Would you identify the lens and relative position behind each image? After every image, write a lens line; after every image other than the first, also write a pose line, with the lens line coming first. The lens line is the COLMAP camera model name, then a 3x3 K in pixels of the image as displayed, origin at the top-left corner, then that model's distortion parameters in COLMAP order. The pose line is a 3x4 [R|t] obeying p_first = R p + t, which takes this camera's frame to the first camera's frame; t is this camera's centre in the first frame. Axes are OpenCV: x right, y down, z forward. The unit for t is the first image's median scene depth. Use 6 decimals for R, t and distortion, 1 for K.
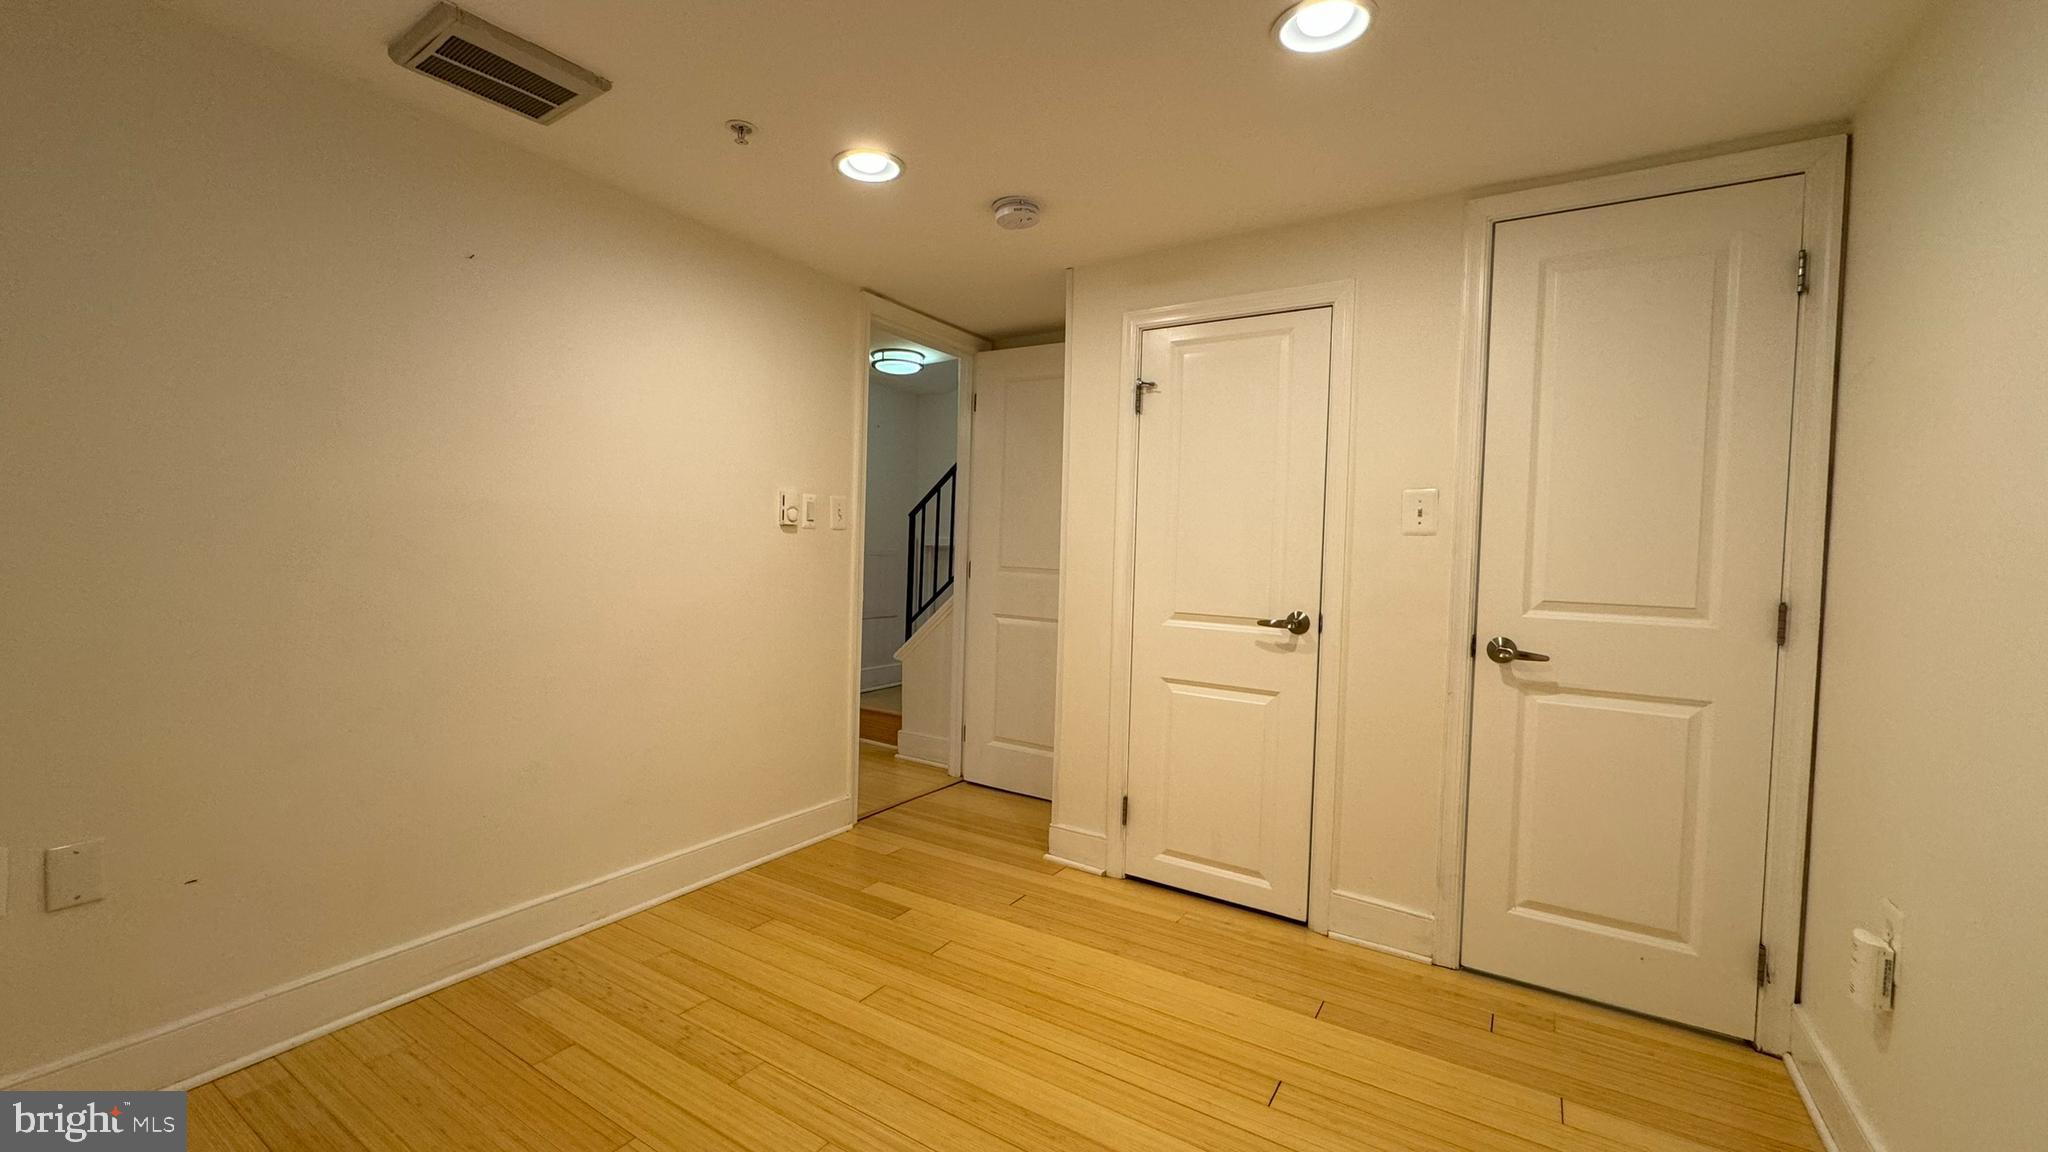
lens RADIAL K [[813.9, 0, 1028.9], [0, 813.9, 578.5], [0, 0, 1]] dist [-0.002306, 0.000440]
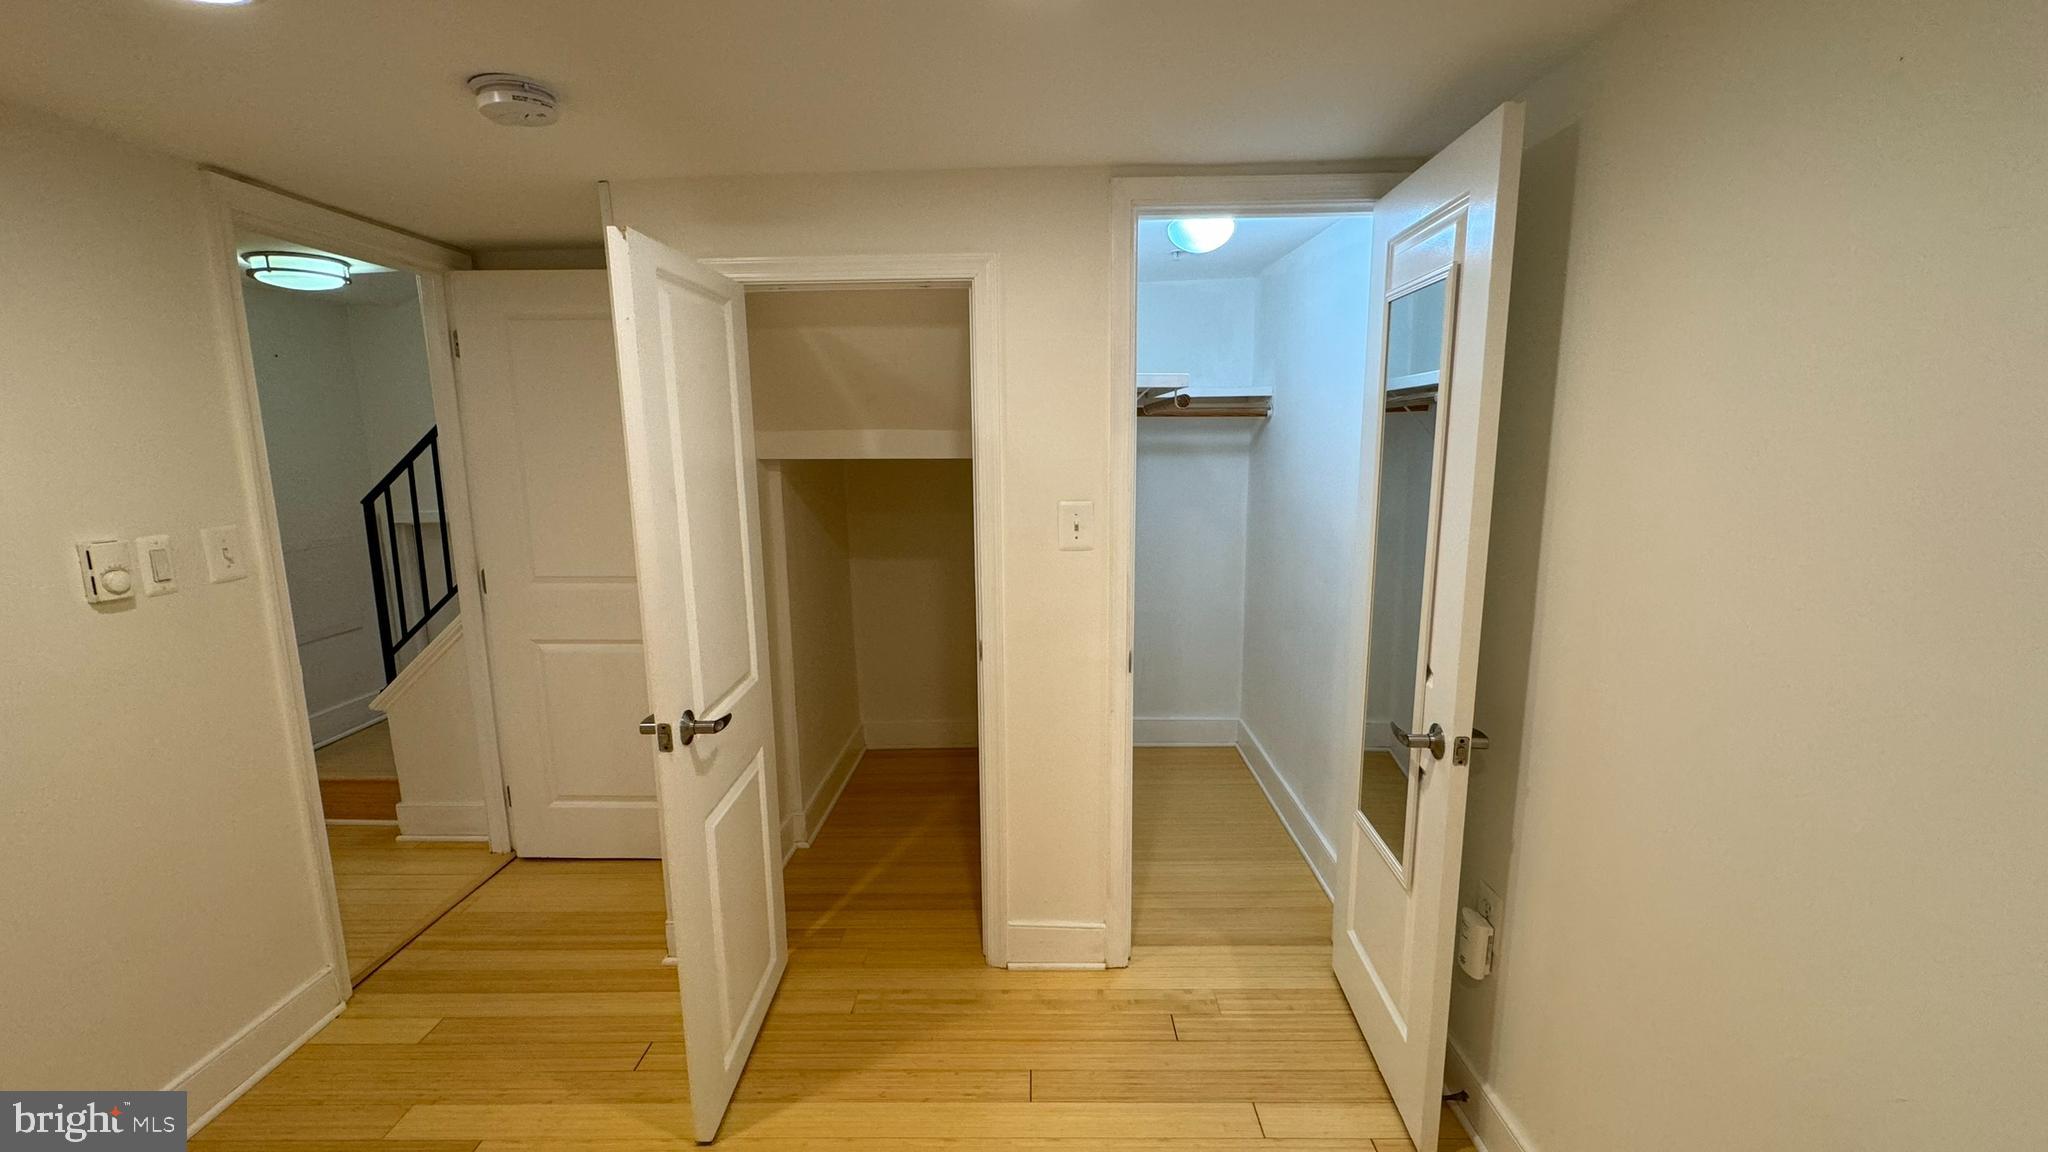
lens RADIAL K [[813.9, 0, 1026.3], [0, 813.9, 576.8], [0, 0, 1]] dist [-0.002306, 0.000440]
pose [[0.855079, -0.122718, 0.503767, -0.023995], [0.053011, 0.987188, 0.150500, -0.098344], [-0.515782, -0.101985, 0.850628, 0.139357]]
